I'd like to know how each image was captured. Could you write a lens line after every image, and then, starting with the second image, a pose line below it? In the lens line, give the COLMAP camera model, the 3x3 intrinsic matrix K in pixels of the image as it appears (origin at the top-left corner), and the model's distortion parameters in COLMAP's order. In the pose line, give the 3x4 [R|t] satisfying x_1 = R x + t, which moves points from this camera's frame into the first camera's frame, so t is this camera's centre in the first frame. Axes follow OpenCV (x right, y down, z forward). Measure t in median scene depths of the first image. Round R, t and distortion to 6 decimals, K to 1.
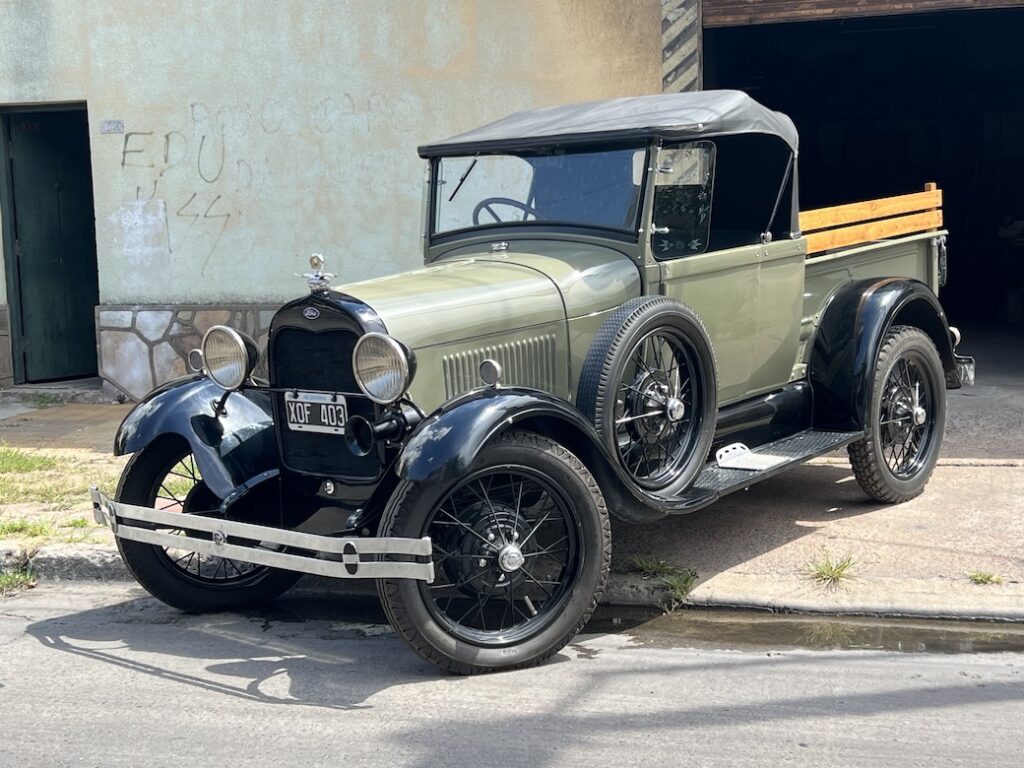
lens RADIAL K [[1516.7, 0, 512.0], [0, 1516.7, 384.0], [0, 0, 1]] dist [0.082210, -0.017641]
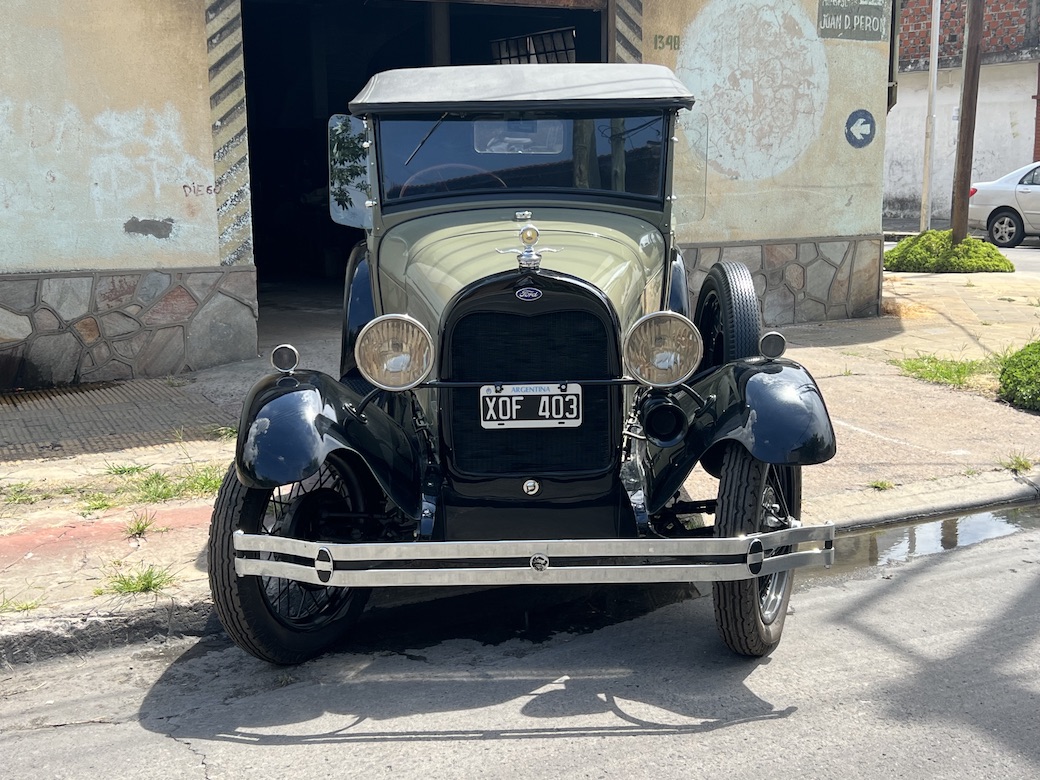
lens RADIAL K [[1301.5, 0, 520.0], [0, 1301.5, 390.0], [0, 0, 1]] dist [0.091320, -0.055573]
pose [[0.758578, -0.095480, 0.644549, -0.614995], [0.063950, 0.995339, 0.072181, -0.045195], [-0.648437, -0.013536, 0.761148, 0.418531]]
